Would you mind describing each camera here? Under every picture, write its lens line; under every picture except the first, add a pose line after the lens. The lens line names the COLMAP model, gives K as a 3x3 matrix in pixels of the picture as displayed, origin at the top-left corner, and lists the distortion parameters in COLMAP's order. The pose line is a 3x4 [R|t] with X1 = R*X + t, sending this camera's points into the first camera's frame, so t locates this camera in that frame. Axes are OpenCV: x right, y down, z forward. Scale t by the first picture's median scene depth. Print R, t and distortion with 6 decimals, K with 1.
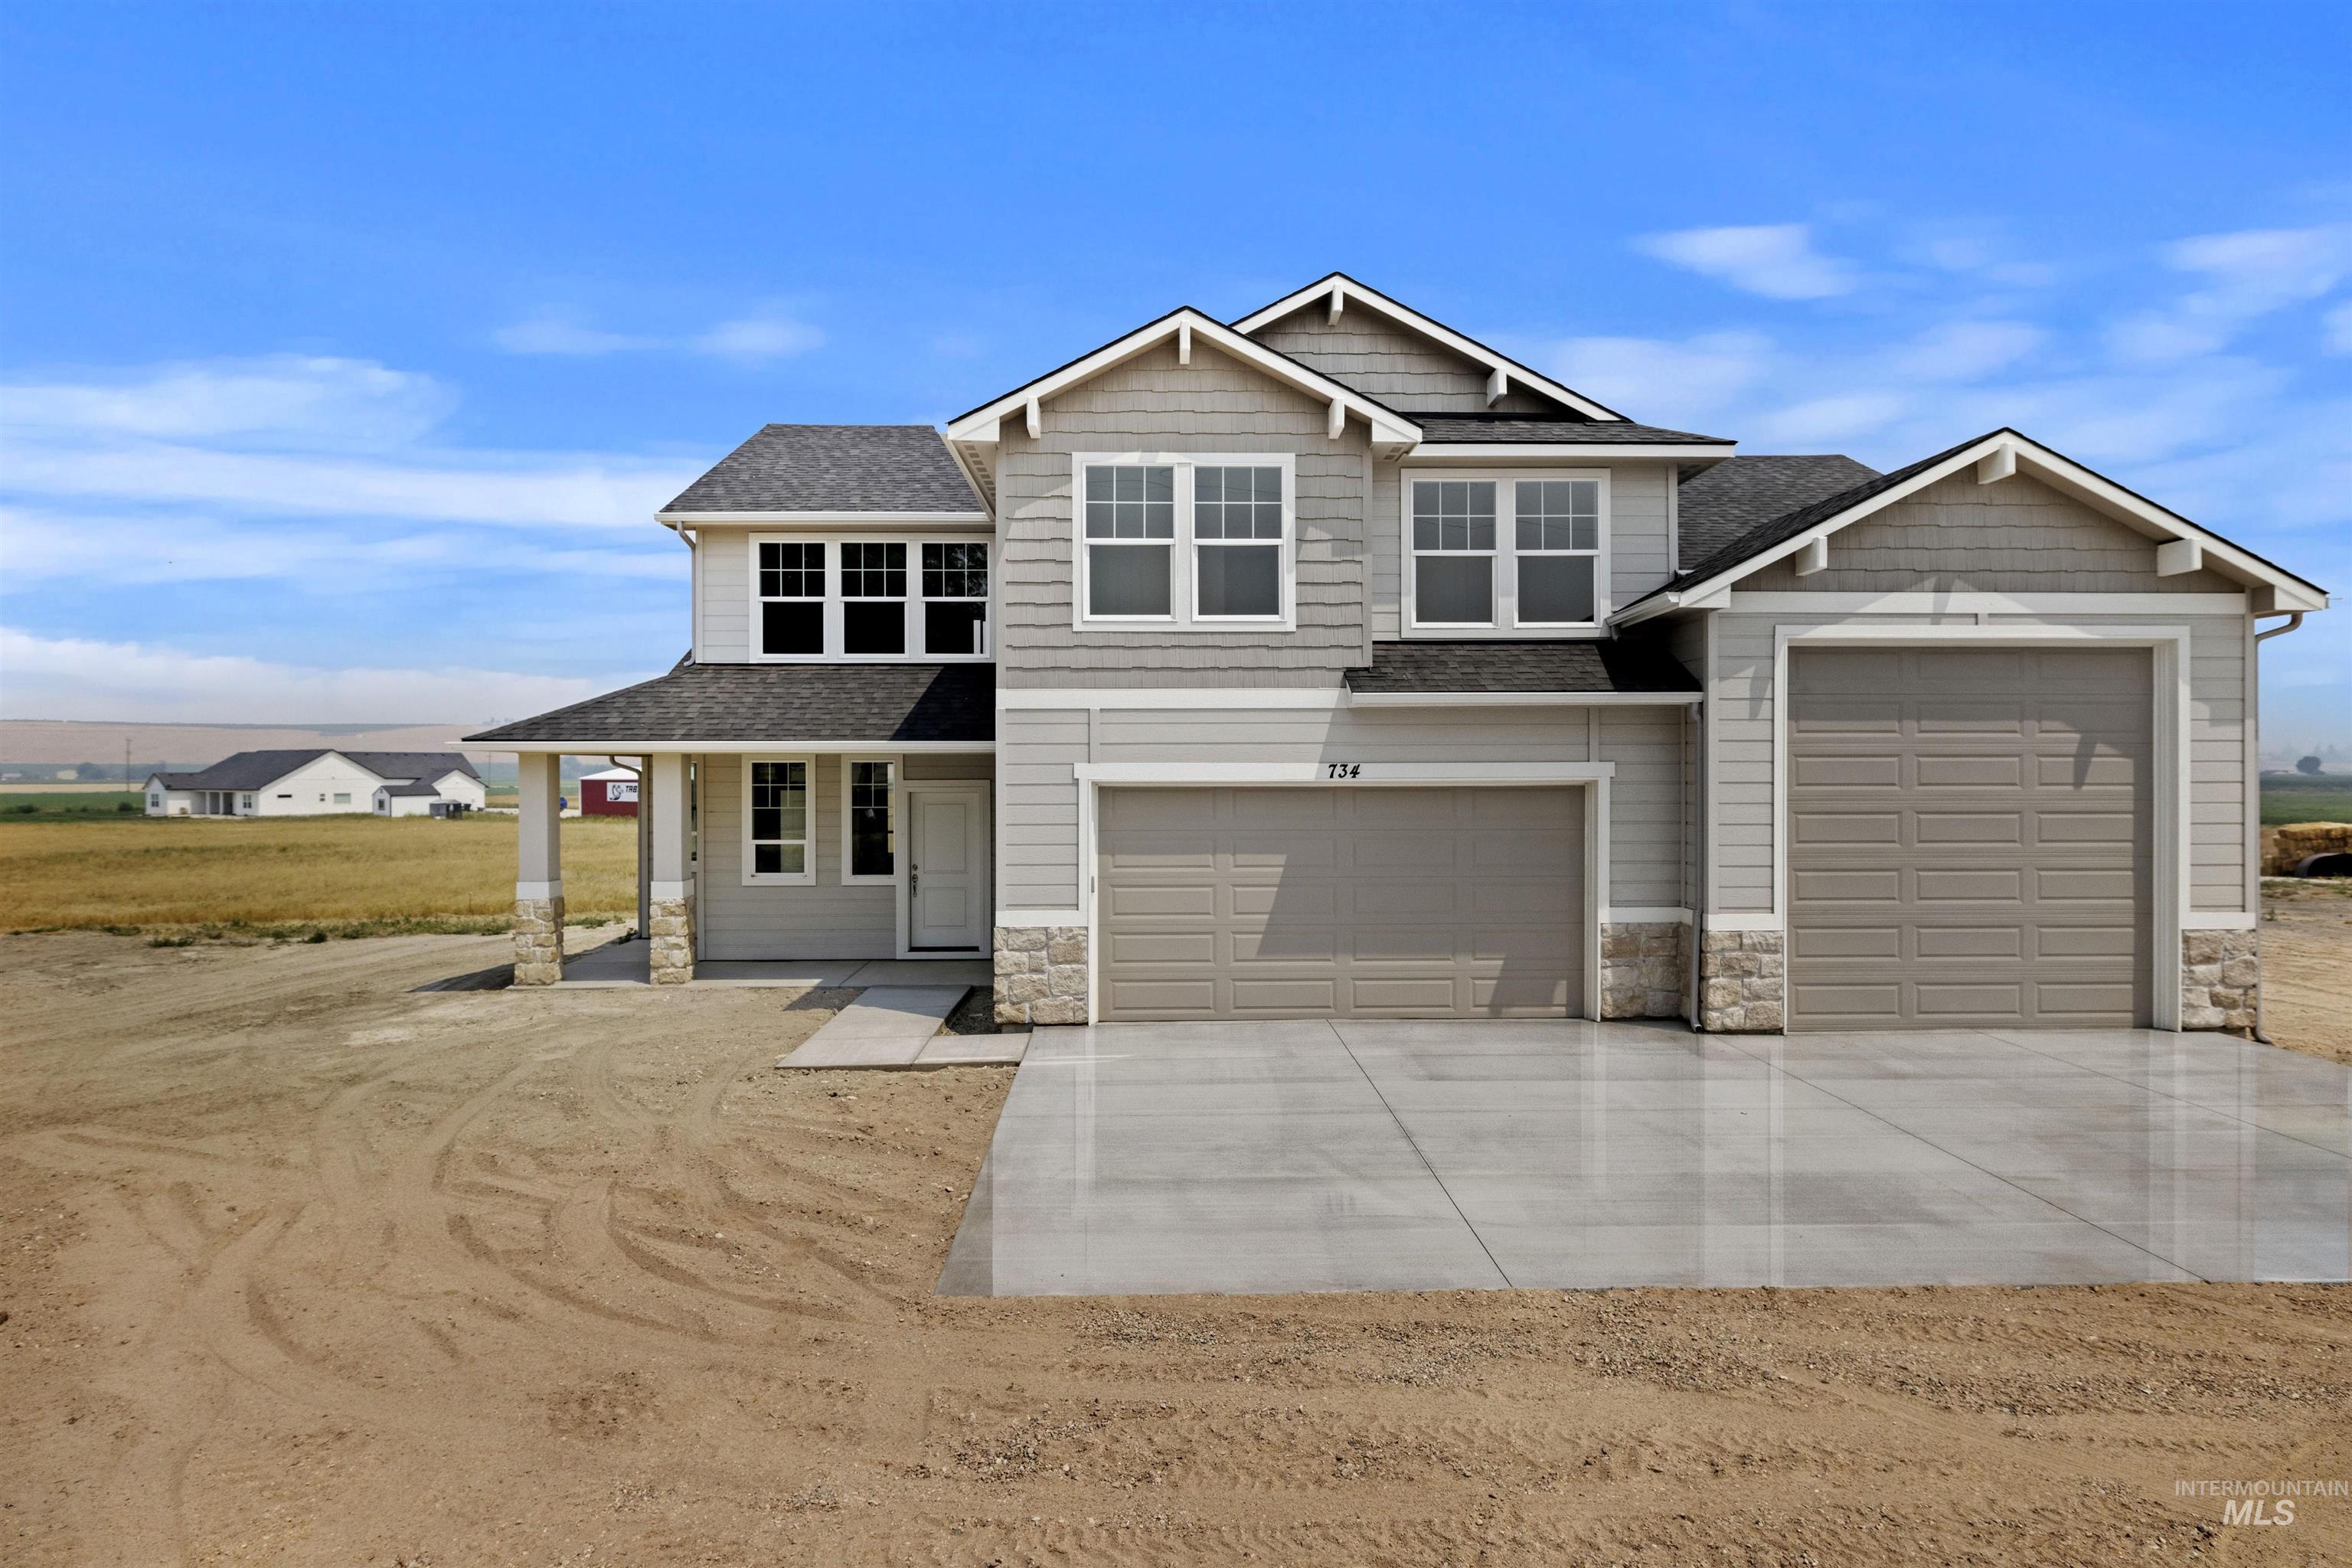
lens RADIAL K [[1284.3, 0, 1174.1], [0, 1284.3, 775.3], [0, 0, 1]] dist [0.002090, -0.001614]
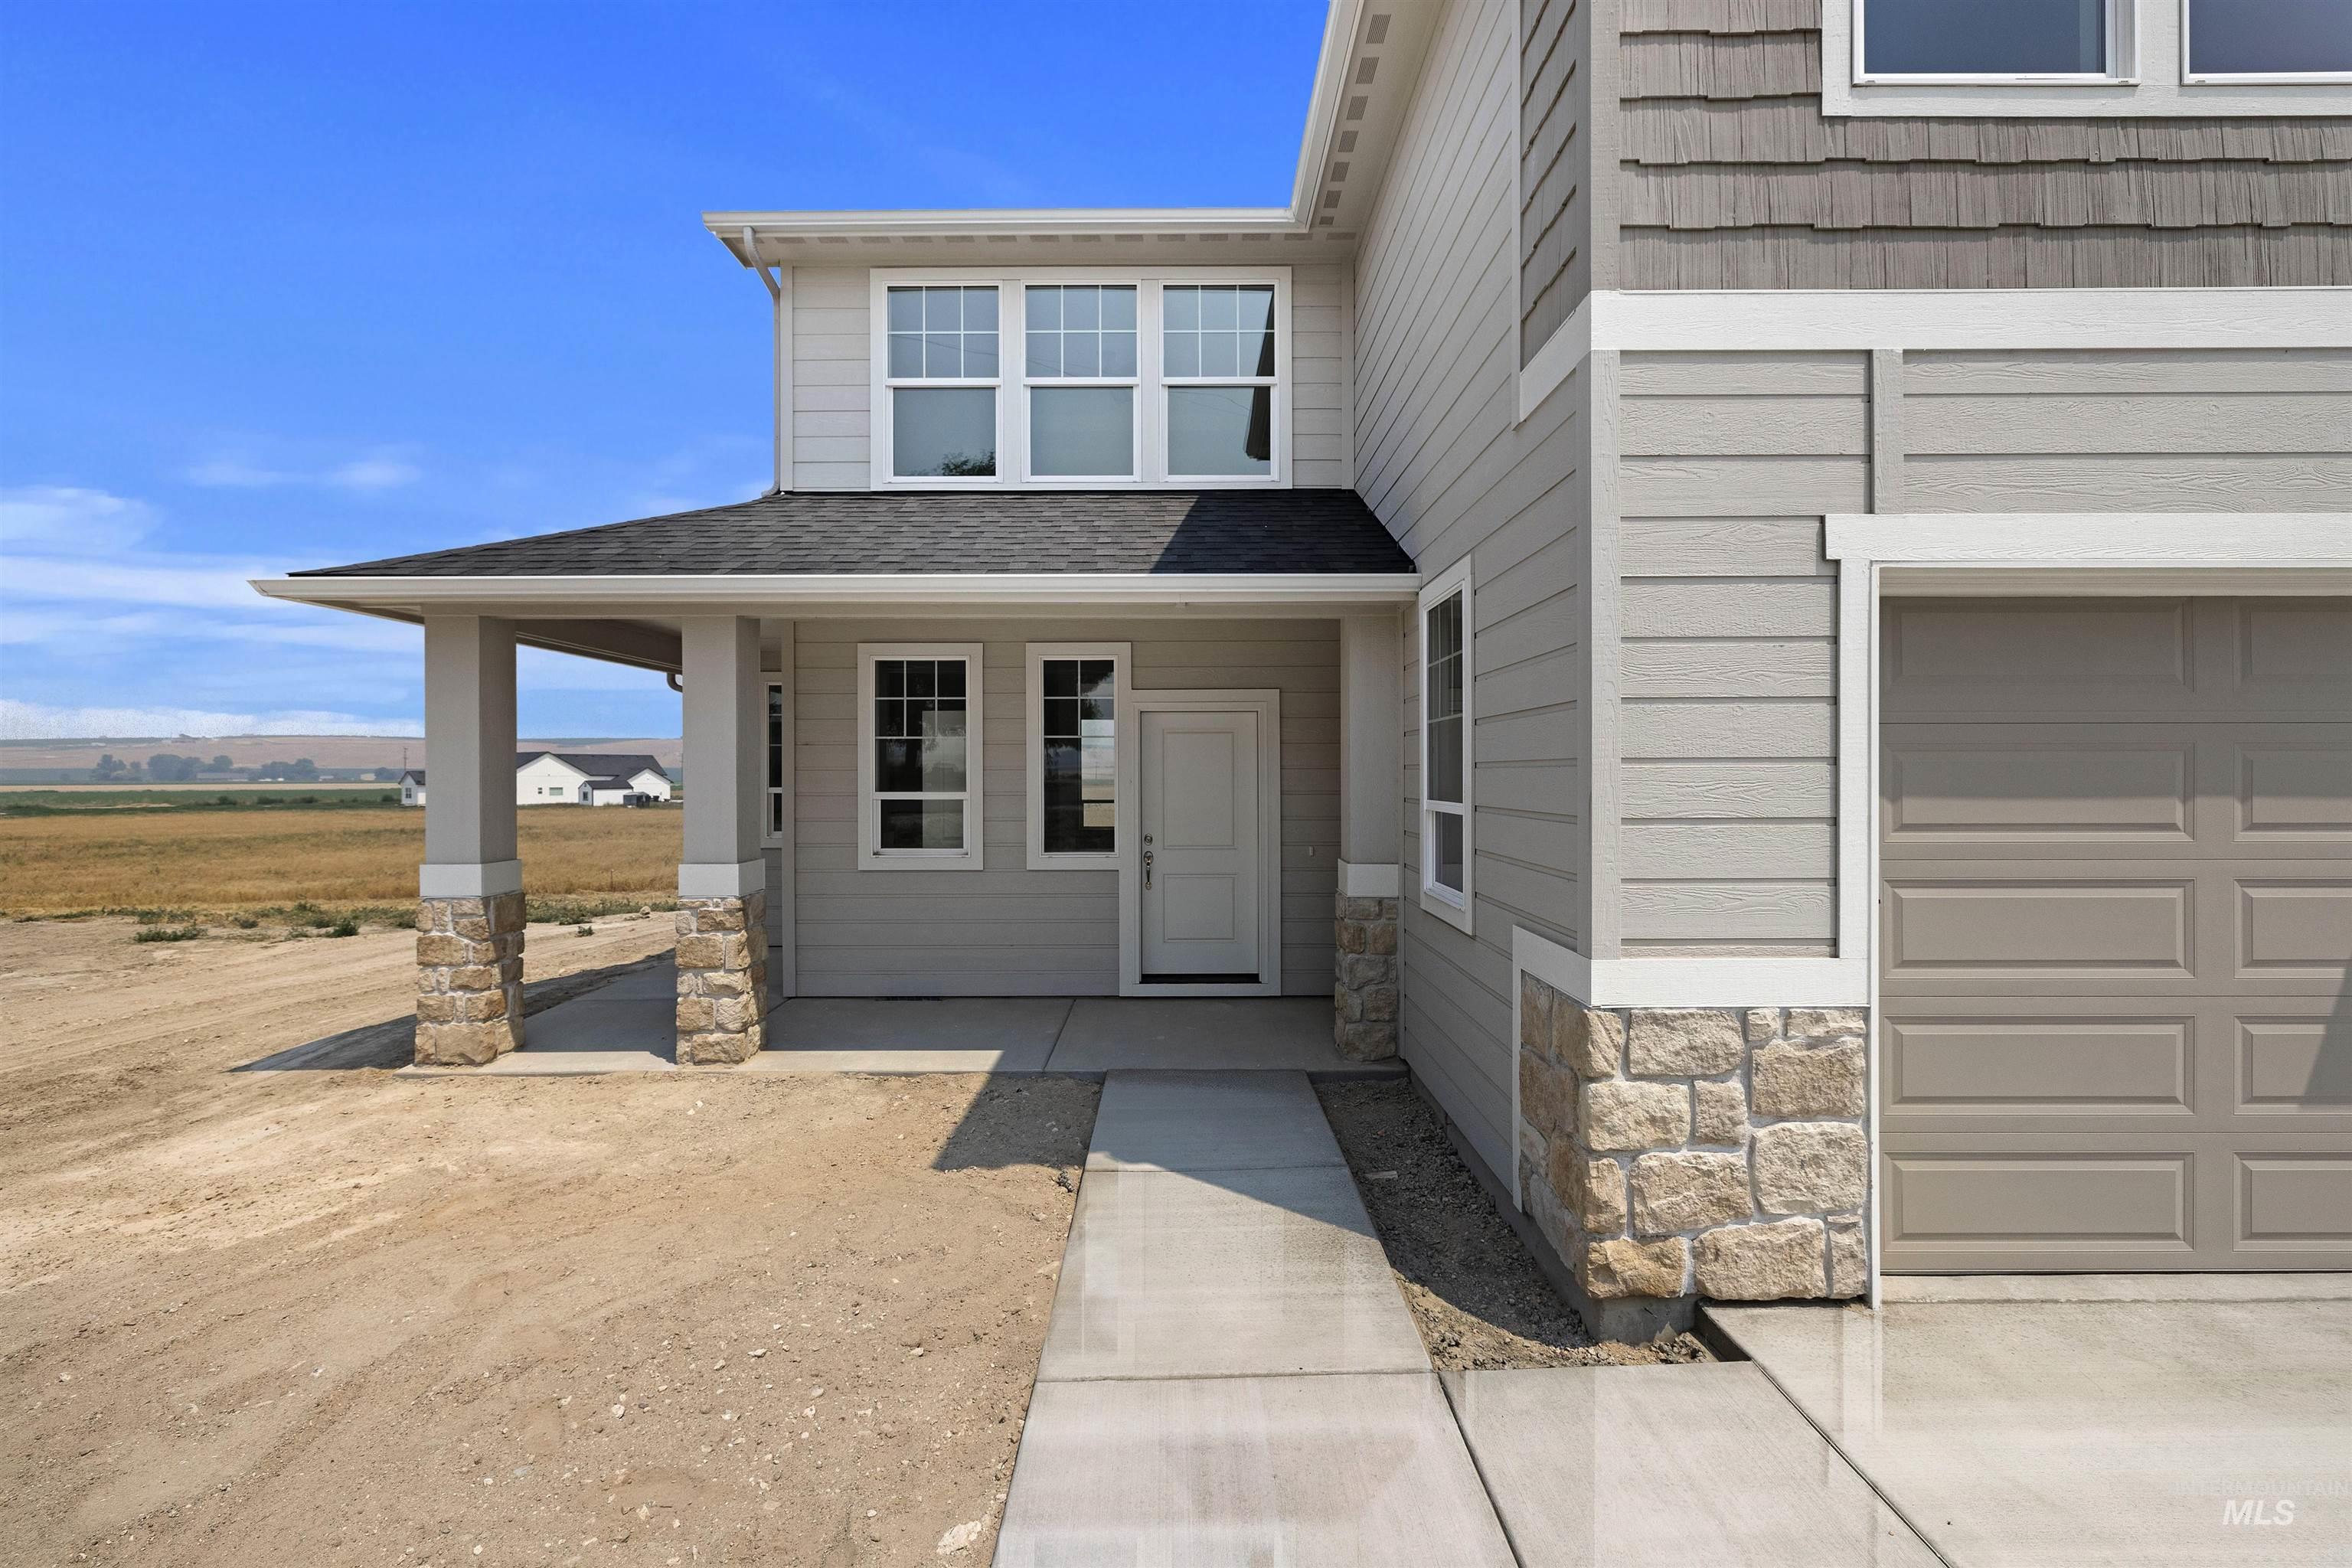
lens RADIAL K [[992.3, 0, 1178.4], [0, 992.3, 774.9], [0, 0, 1]] dist [0.001142, -0.000045]
pose [[0.999601, -0.000727, -0.028246, -0.195863], [0.000667, 0.999997, -0.002167, 0.048134], [0.028248, 0.002147, 0.999599, 0.608884]]
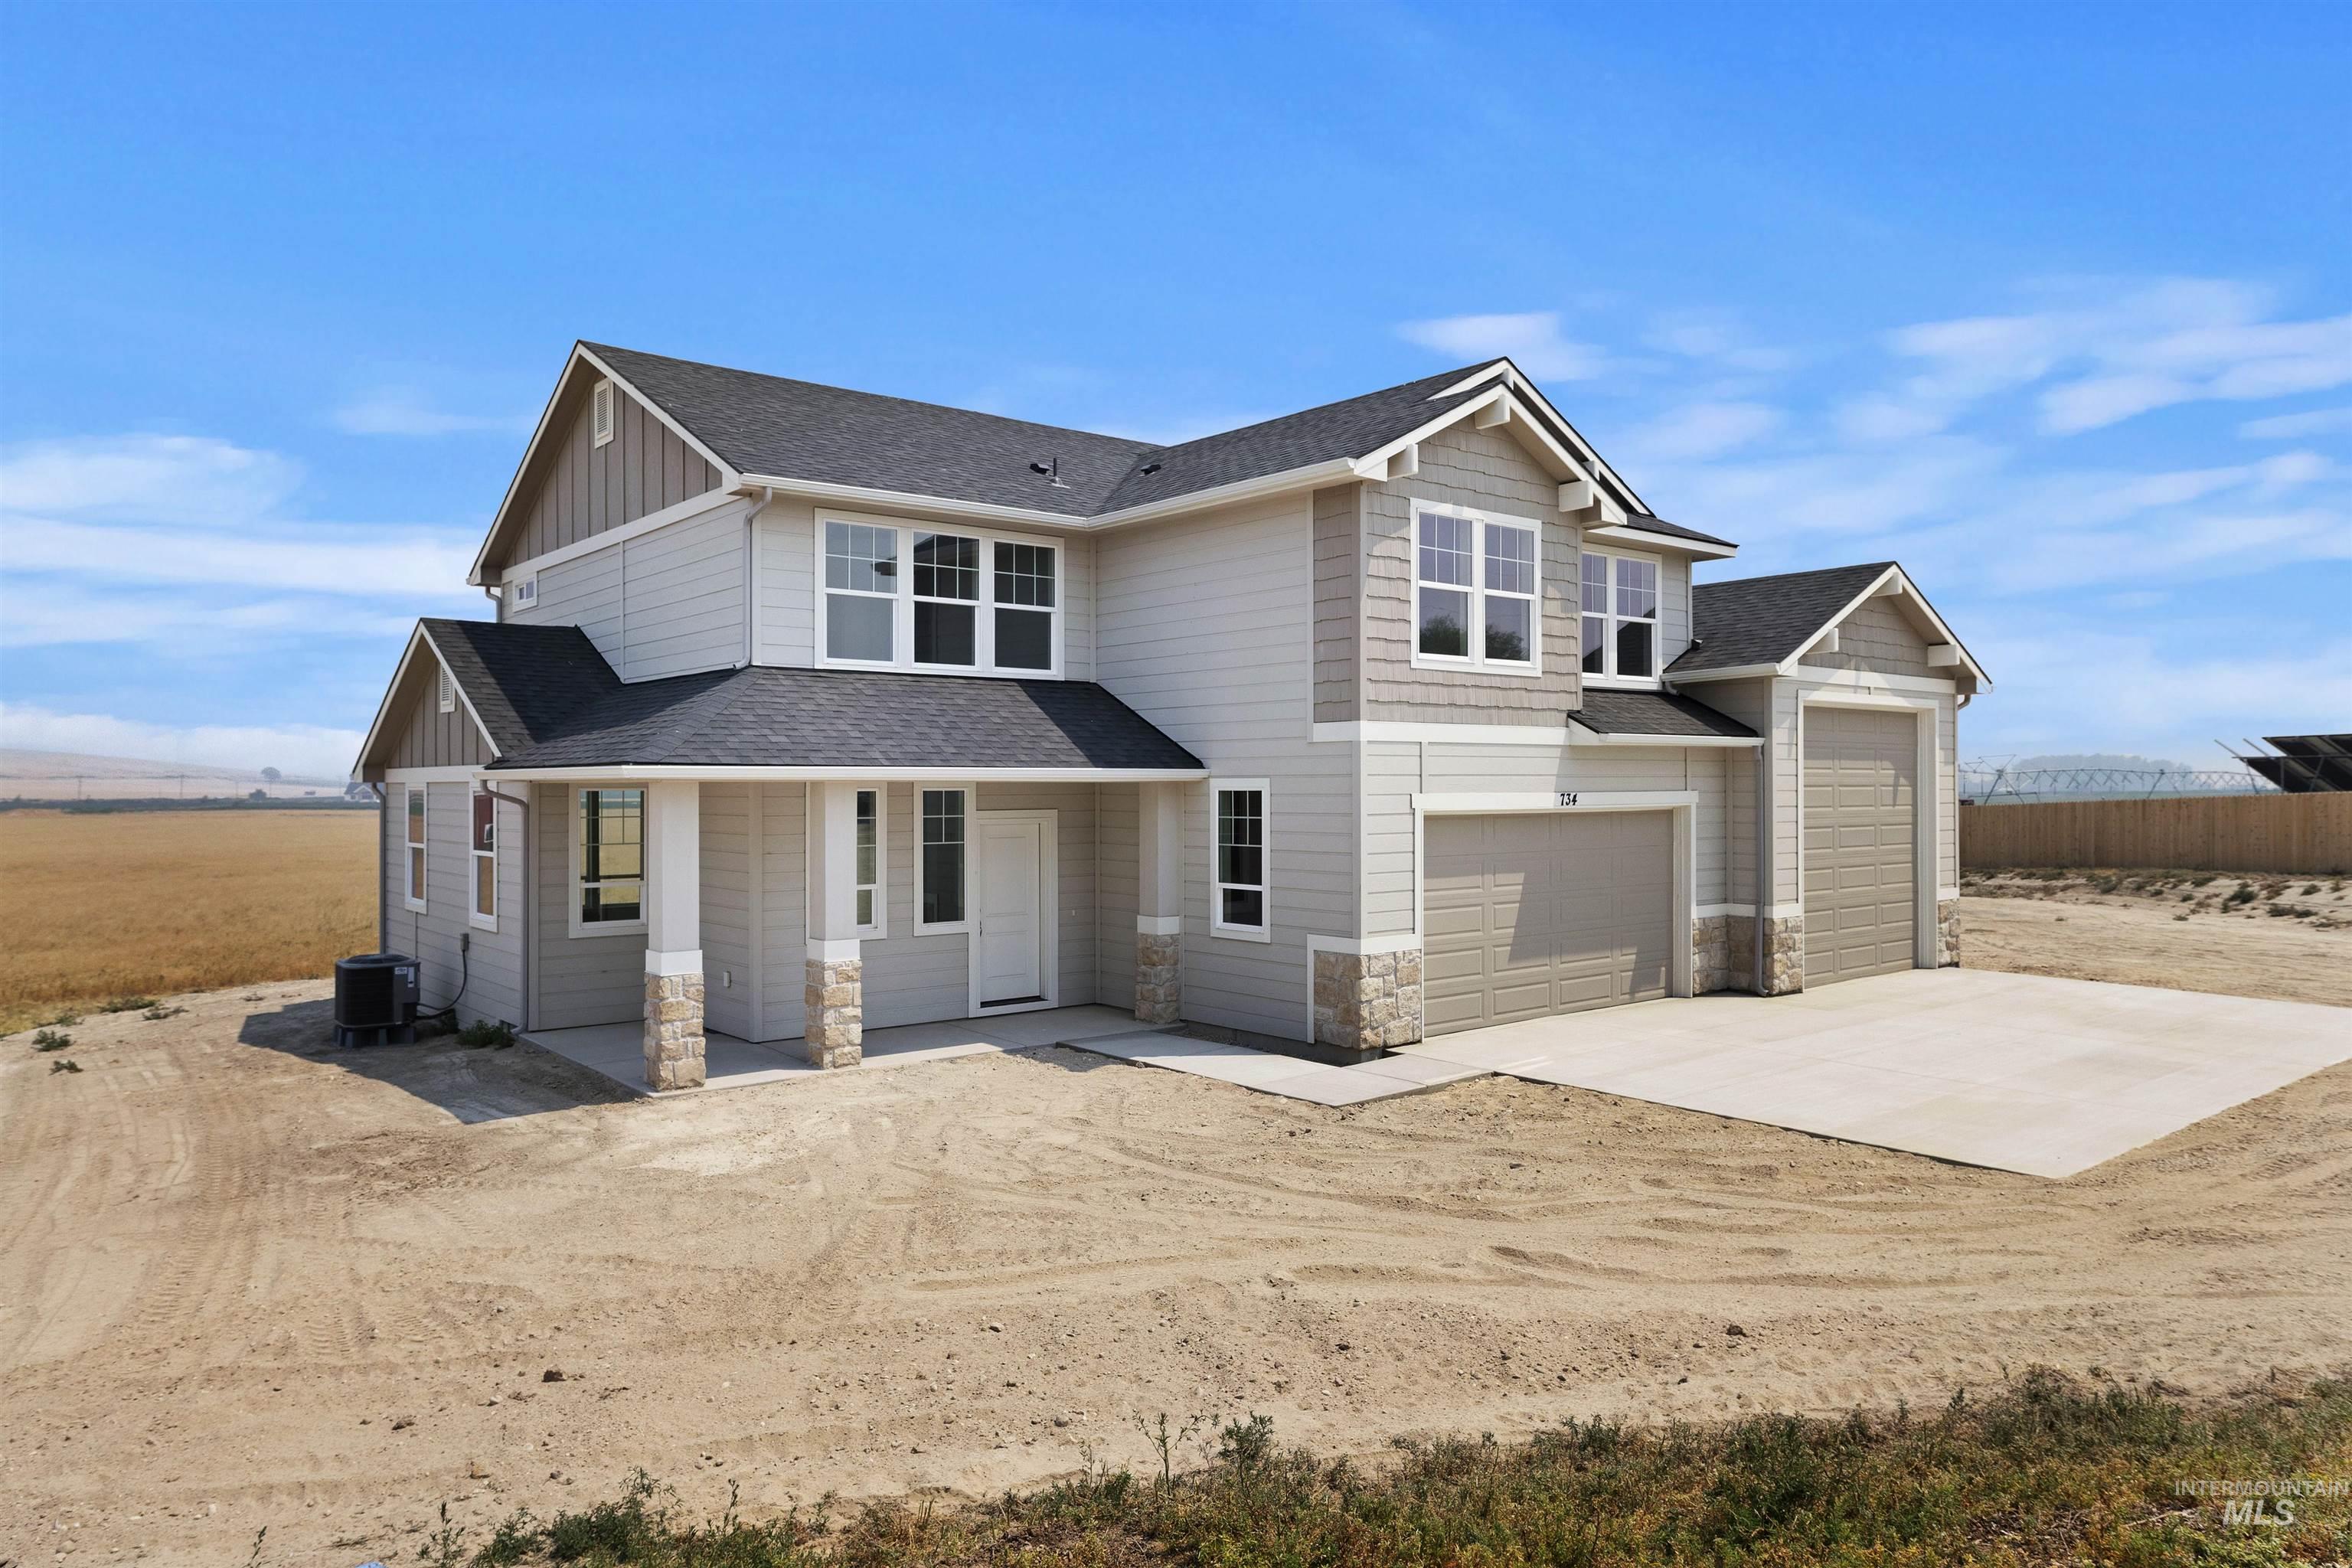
lens RADIAL K [[1512.6, 0, 1182.4], [0, 1512.6, 781.3], [0, 0, 1]] dist [-0.003363, -0.000668]
pose [[0.787315, 0.000776, 0.616551, -0.813227], [0.004304, 0.999968, -0.006755, -0.009803], [-0.616536, 0.007972, 0.787286, 0.117656]]
